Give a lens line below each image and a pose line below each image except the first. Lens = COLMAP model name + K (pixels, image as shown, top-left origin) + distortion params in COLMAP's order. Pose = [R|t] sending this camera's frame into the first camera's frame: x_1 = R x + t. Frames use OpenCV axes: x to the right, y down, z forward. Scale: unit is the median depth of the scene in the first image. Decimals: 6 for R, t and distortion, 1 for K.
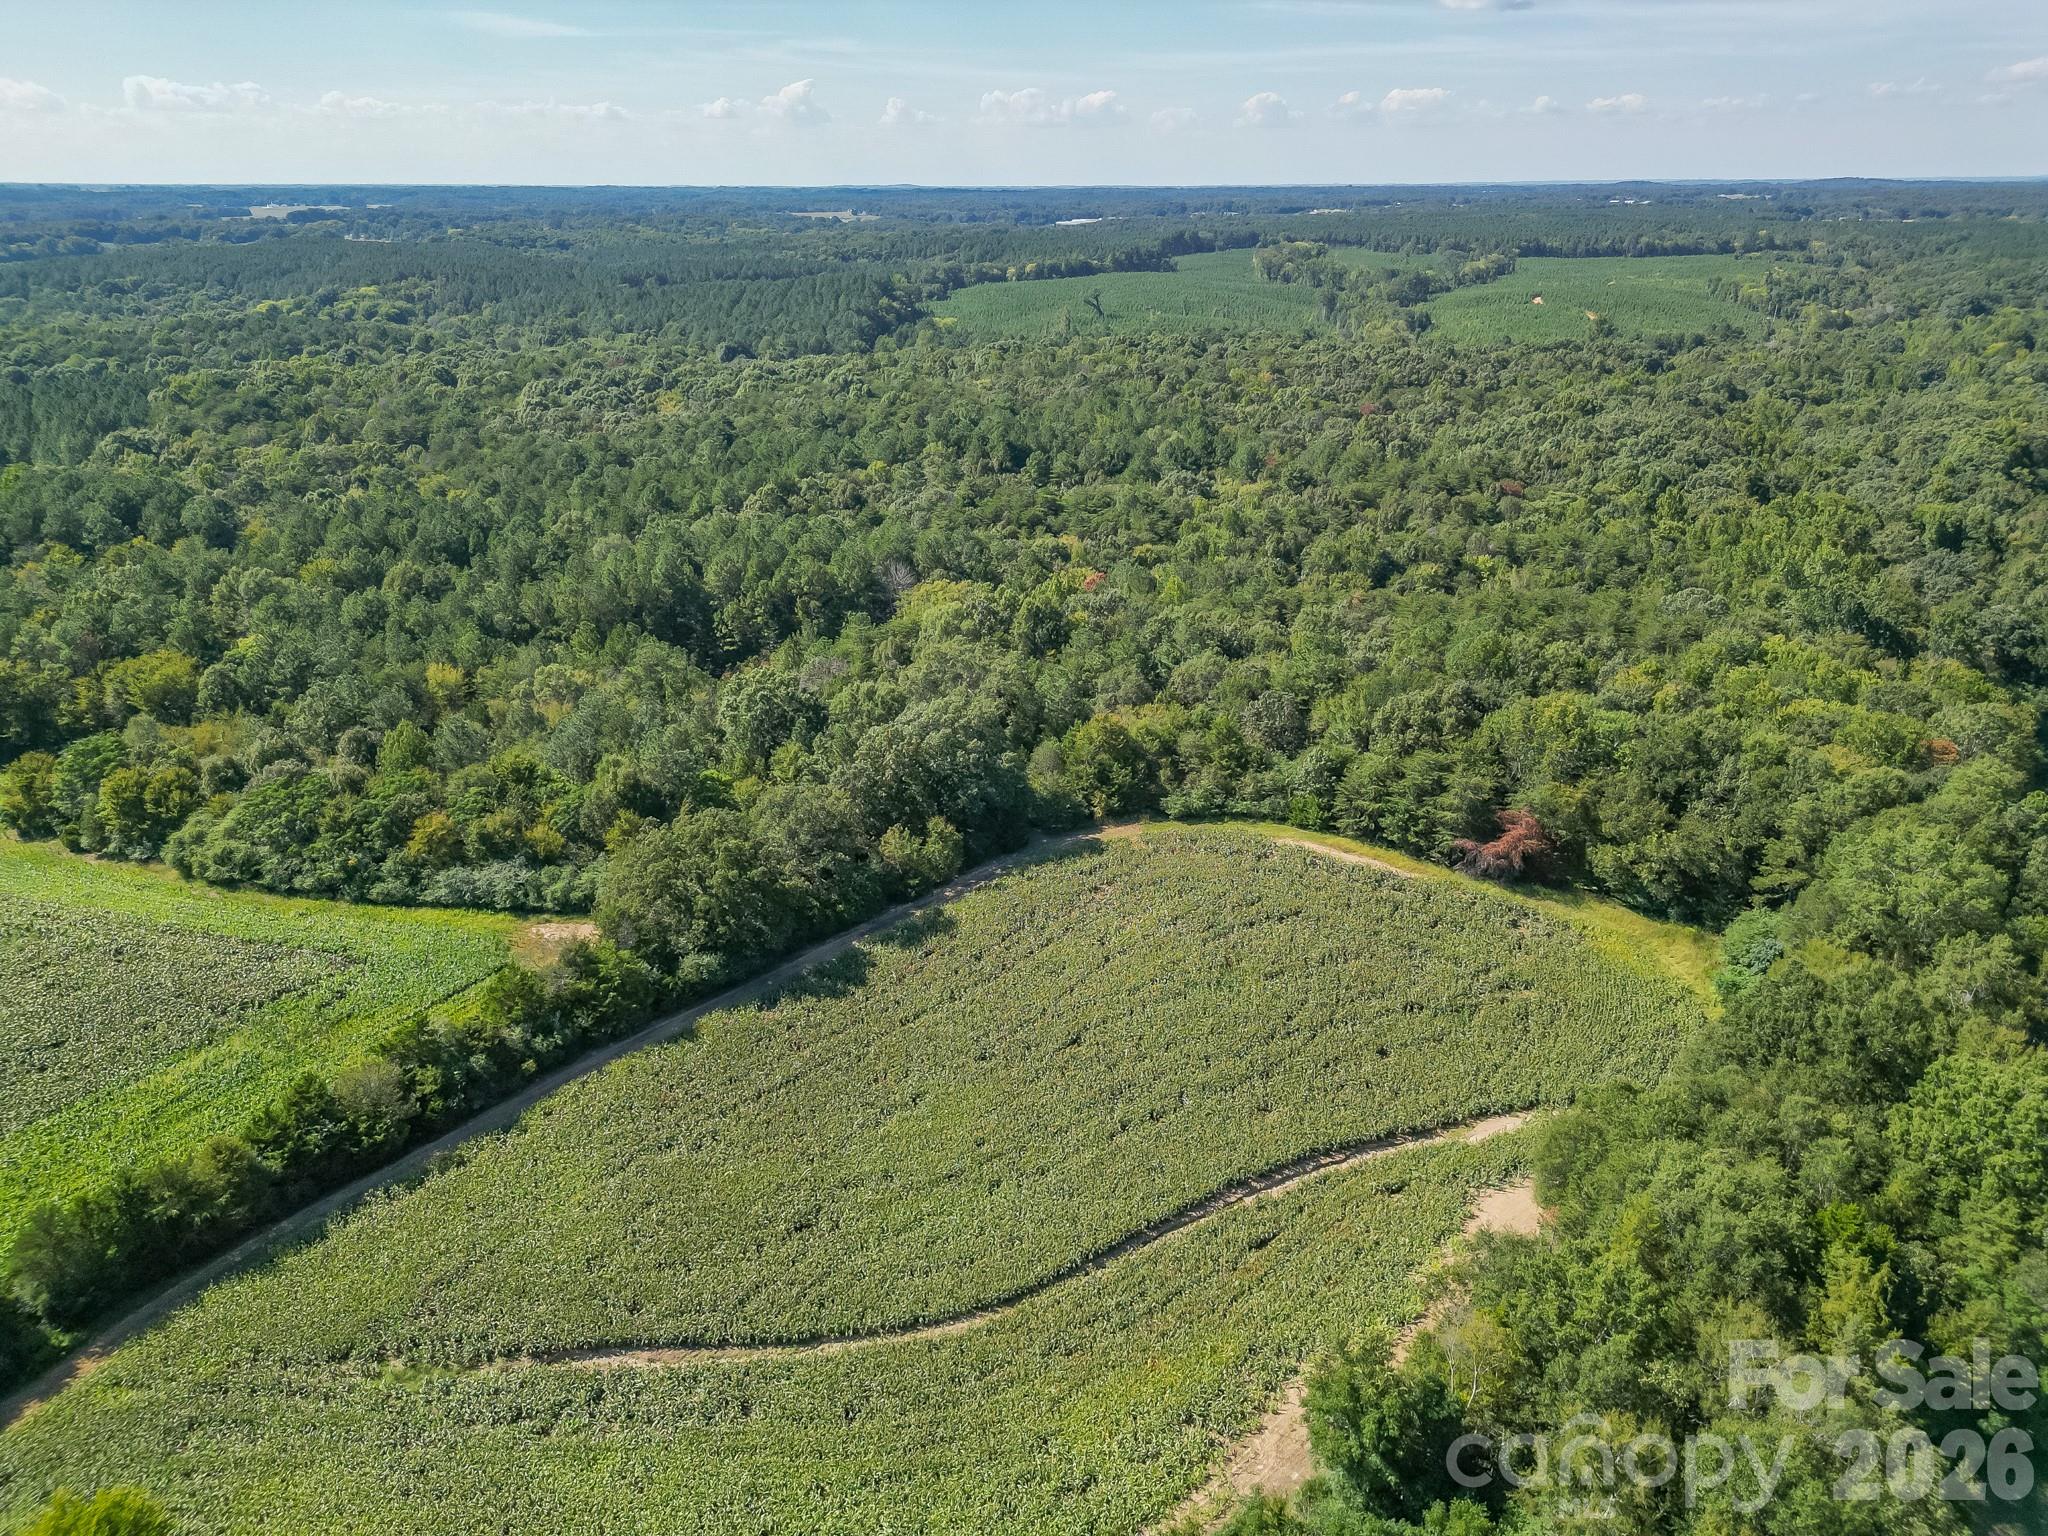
lens RADIAL K [[1432.9, 0, 1025.0], [0, 1432.9, 770.9], [0, 0, 1]] dist [0.067655, -0.057688]
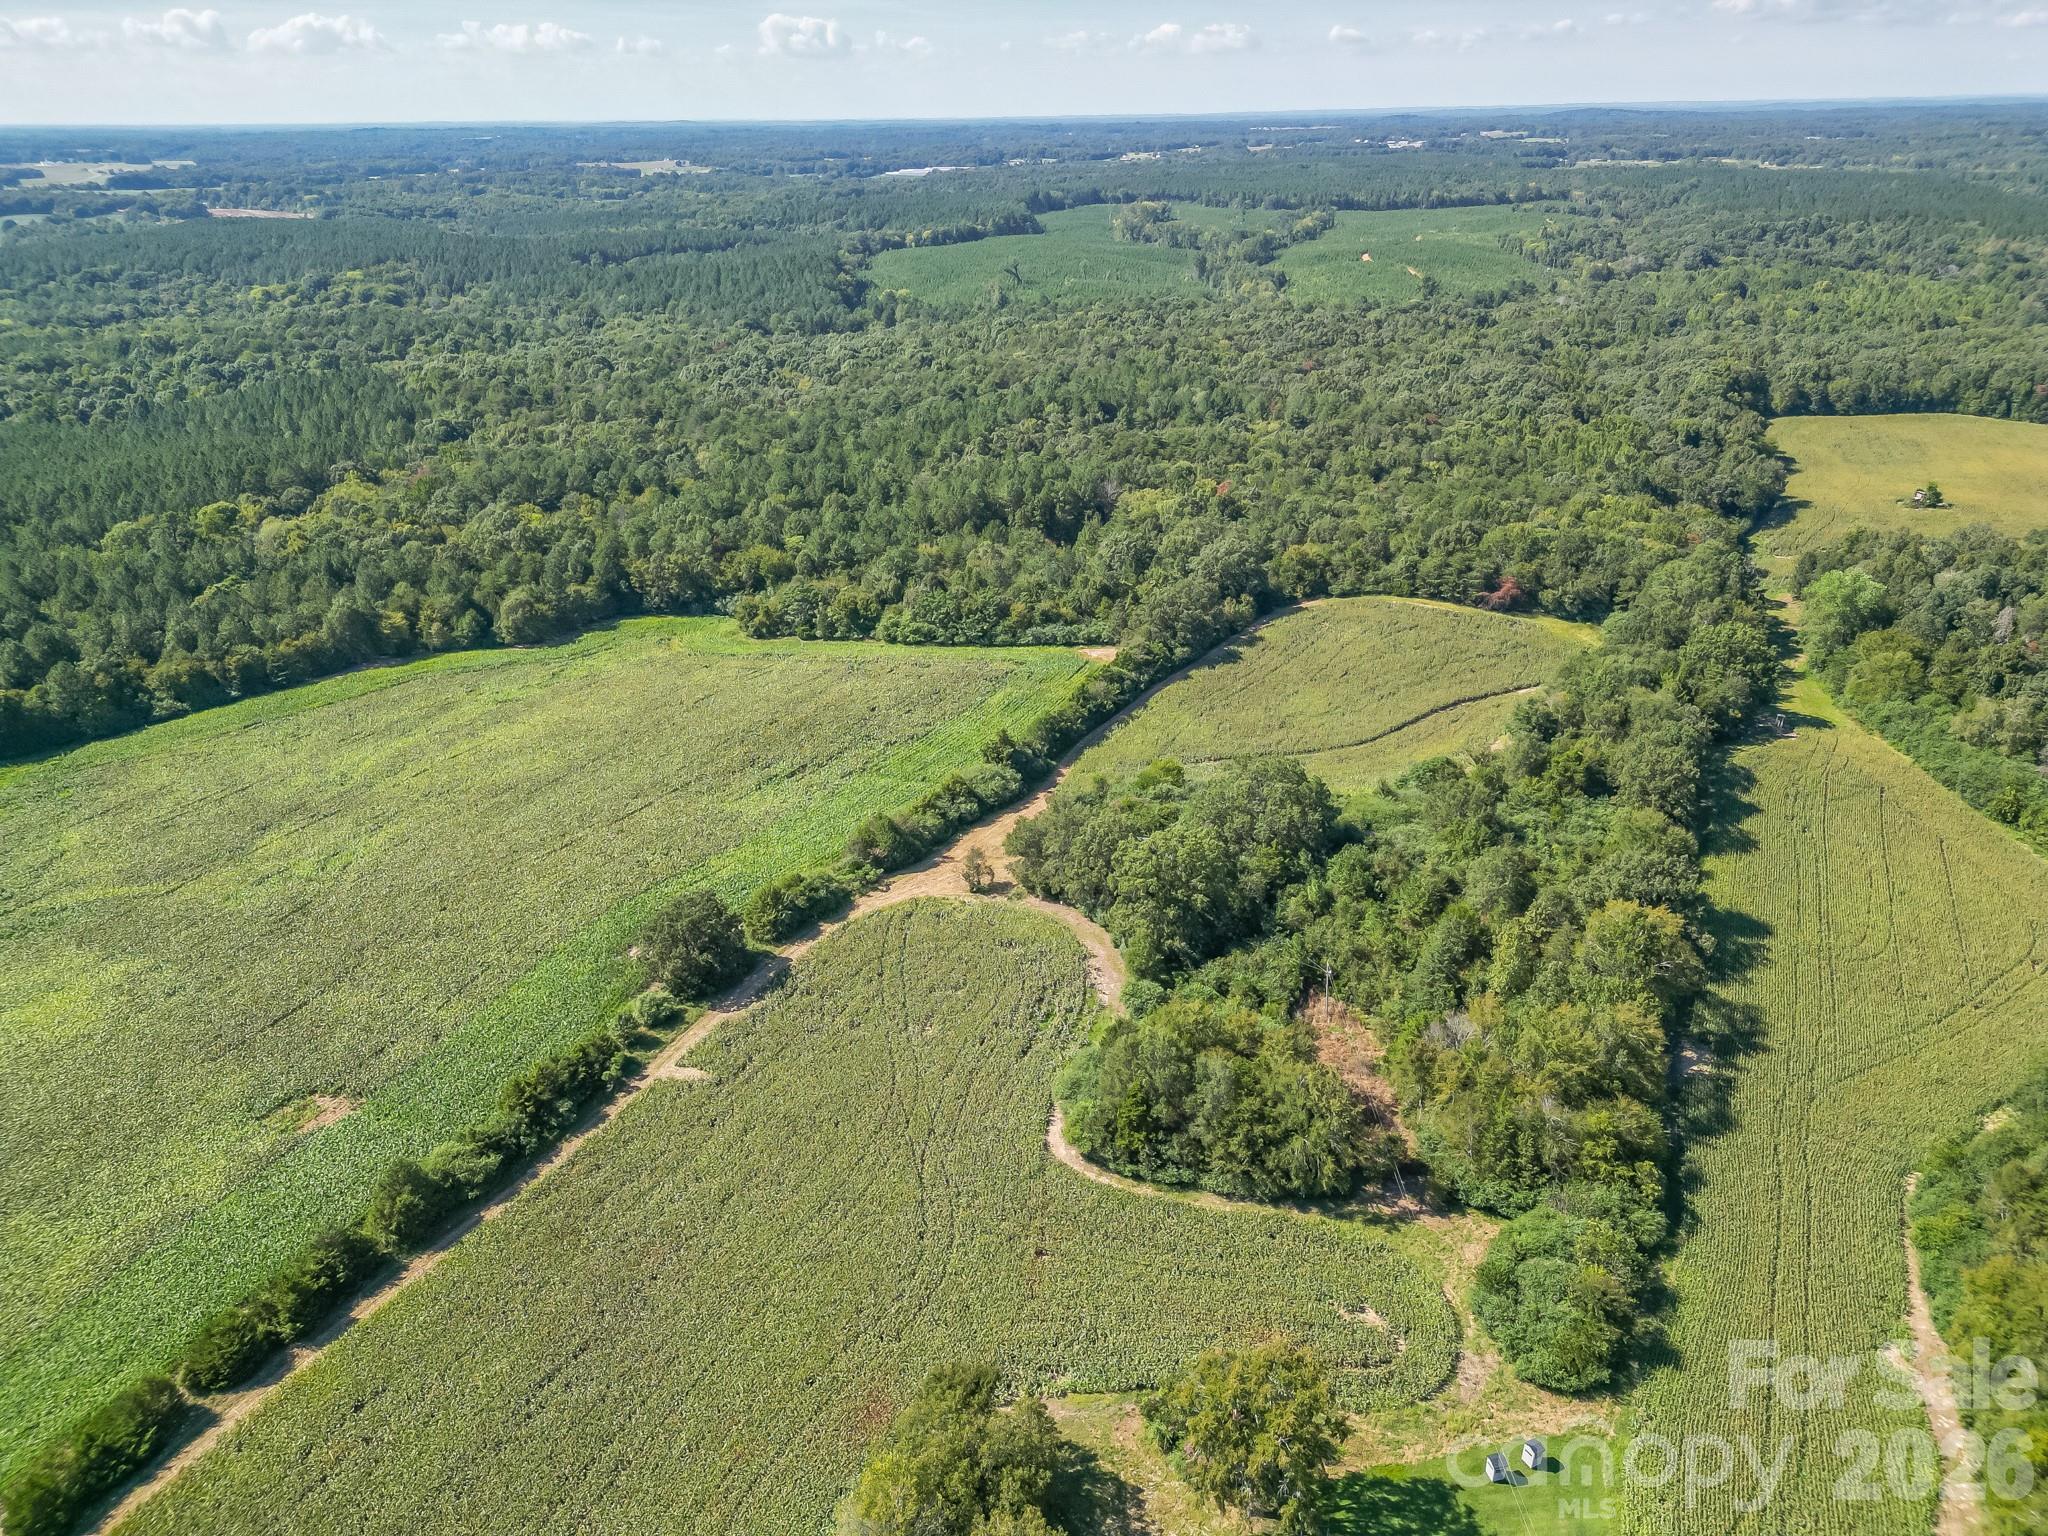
lens RADIAL K [[1432.9, 0, 1023.3], [0, 1432.9, 769.2], [0, 0, 1]] dist [0.067655, -0.057688]
pose [[0.989874, -0.069660, 0.123684, -0.656040], [0.064788, 0.996973, 0.042992, 0.176476], [-0.126304, -0.034544, 0.991390, -1.041033]]
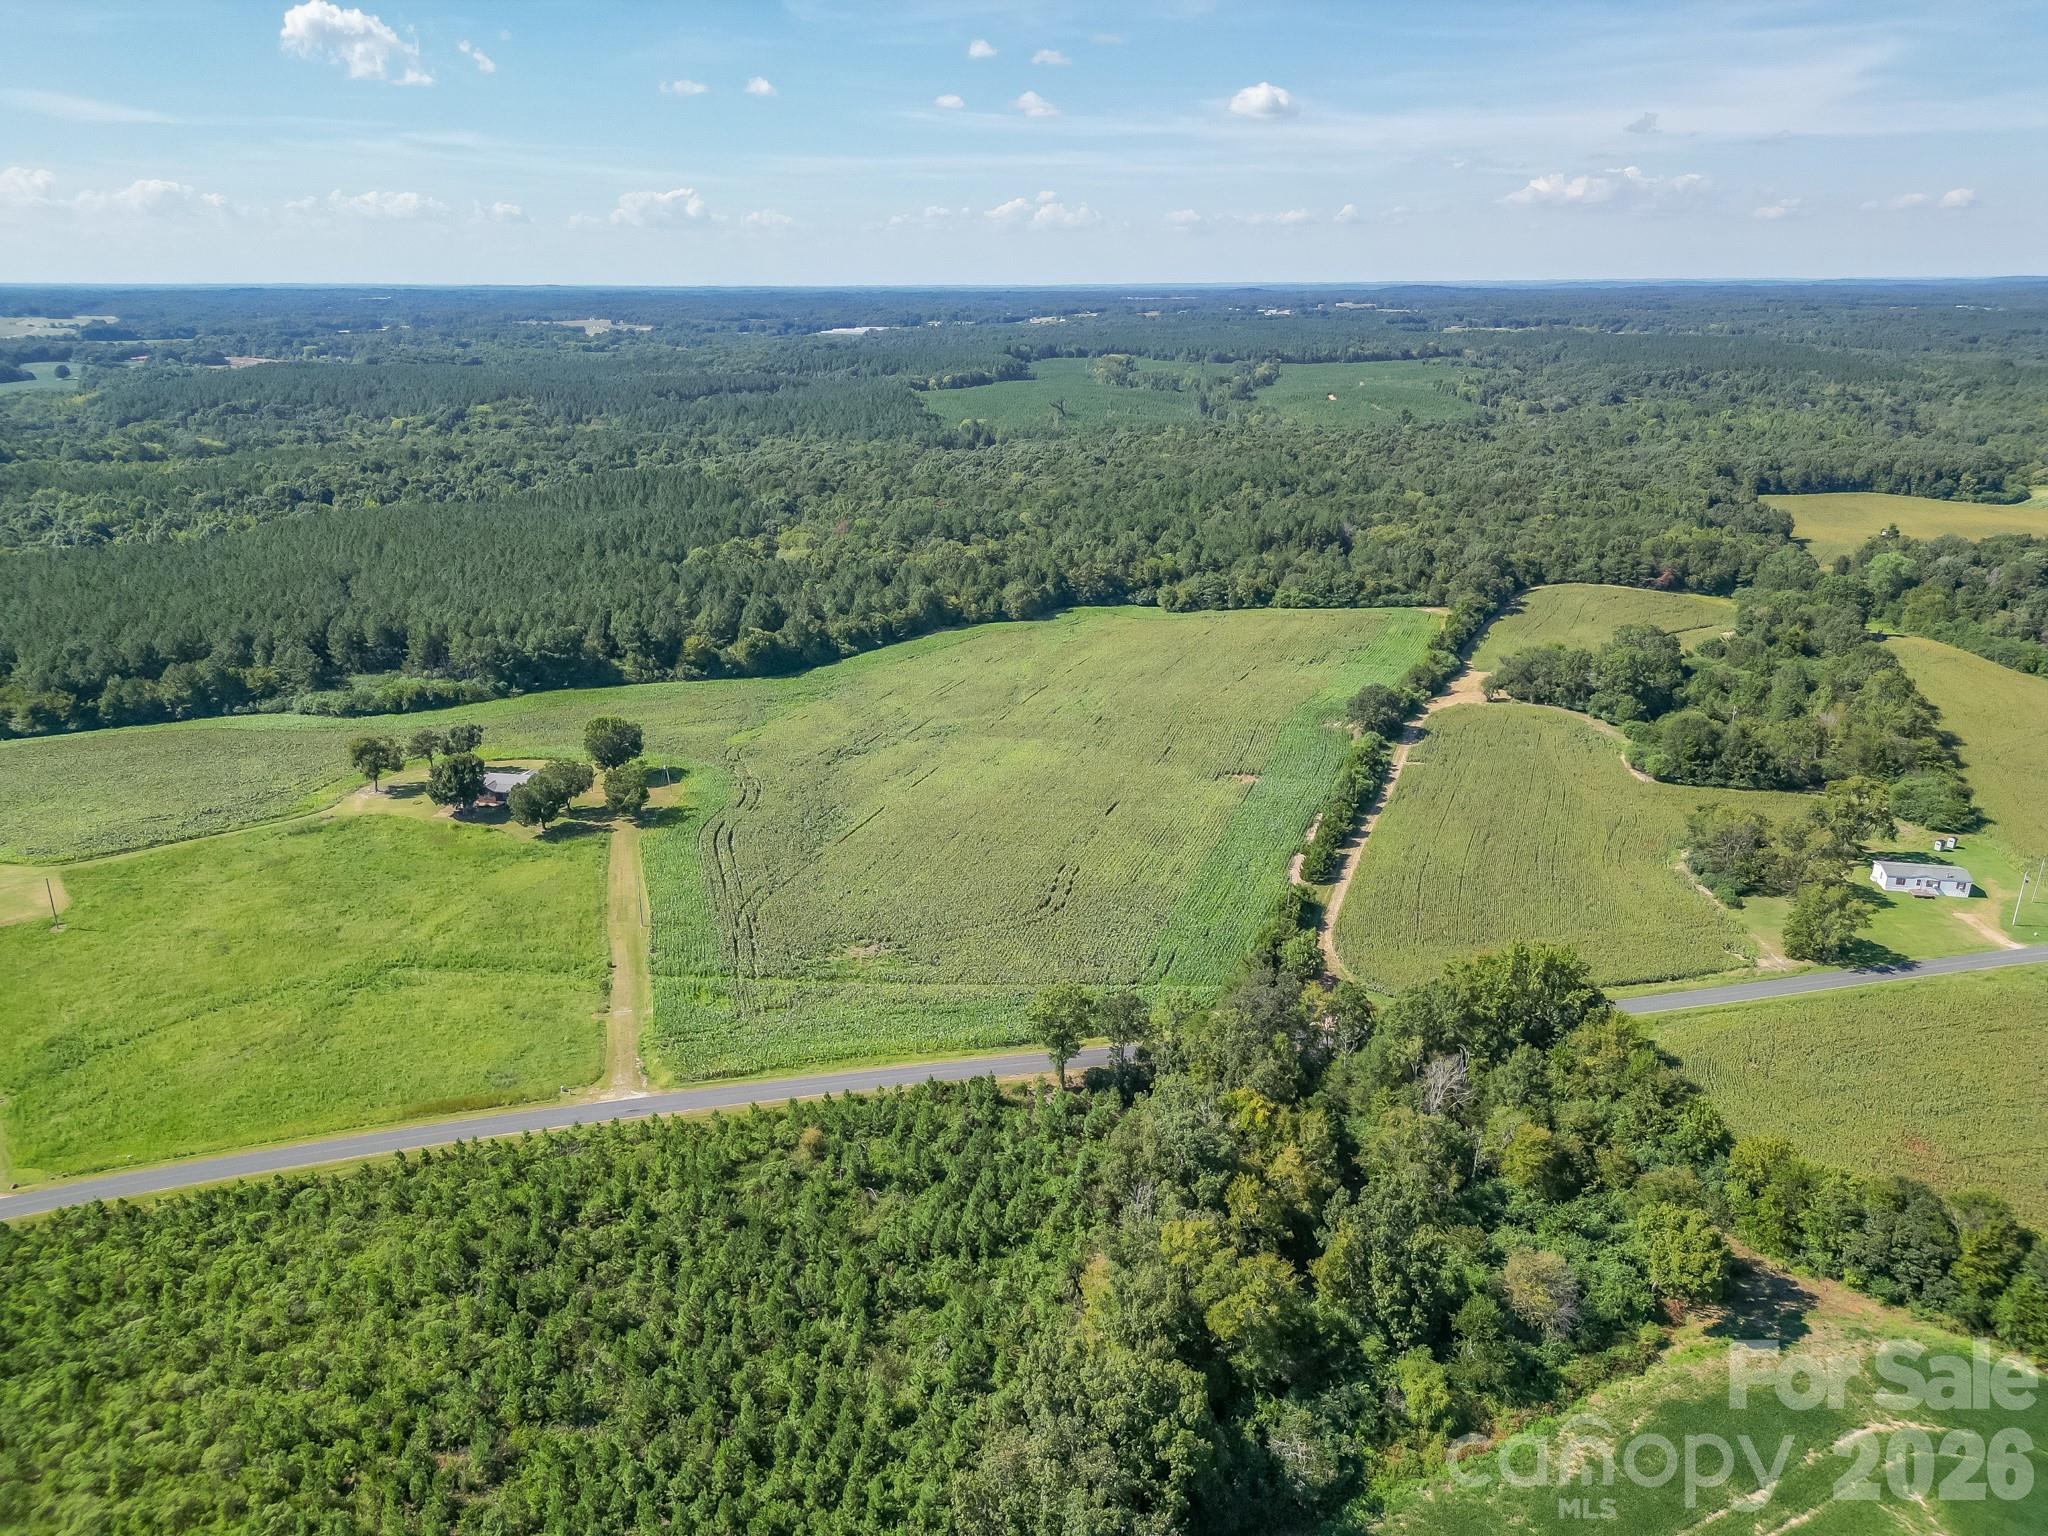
lens RADIAL K [[1432.9, 0, 1024.4], [0, 1432.9, 770.5], [0, 0, 1]] dist [0.067655, -0.057688]
pose [[0.970214, -0.079524, 0.228823, -1.835538], [0.092980, 0.994480, -0.048621, 0.508796], [-0.223693, 0.068449, 0.972253, -1.796904]]
